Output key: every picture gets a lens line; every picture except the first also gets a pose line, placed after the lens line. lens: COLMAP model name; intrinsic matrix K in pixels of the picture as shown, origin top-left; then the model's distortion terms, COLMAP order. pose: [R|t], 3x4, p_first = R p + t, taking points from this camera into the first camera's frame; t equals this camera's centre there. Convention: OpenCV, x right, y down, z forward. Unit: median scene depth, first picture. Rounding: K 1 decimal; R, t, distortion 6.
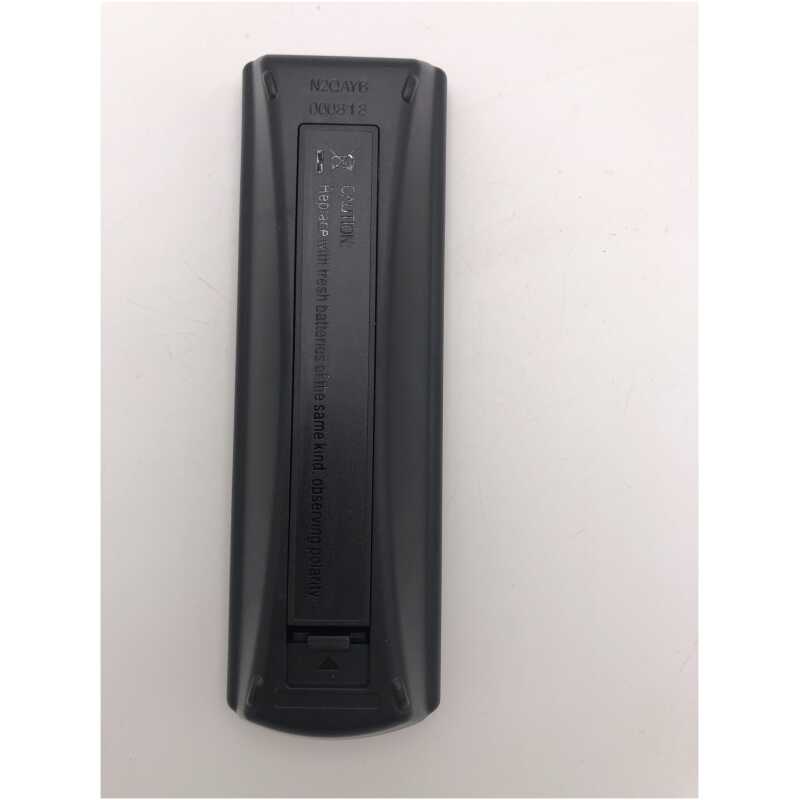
lens RADIAL K [[698.8, 0, 400.0], [0, 698.8, 400.0], [0, 0, 1]] dist [0.096542, 0.001598]
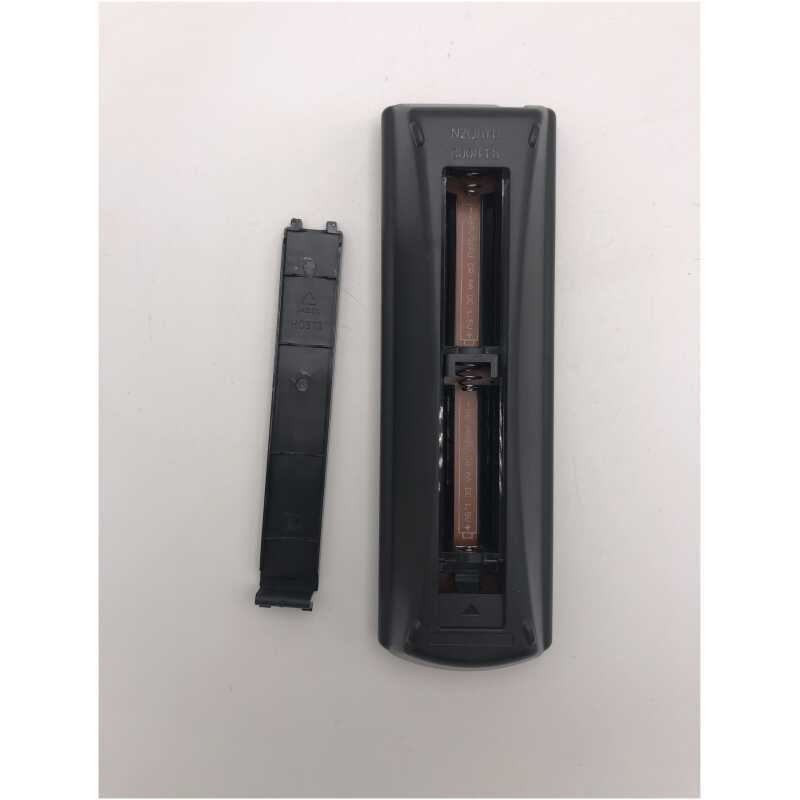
lens RADIAL K [[698.8, 0, 400.0], [0, 698.8, 400.0], [0, 0, 1]] dist [0.096542, 0.001598]
pose [[0.999761, -0.011479, 0.018612, -0.238062], [0.010258, 0.997870, 0.064430, -0.075876], [-0.019312, -0.064224, 0.997749, -0.205009]]
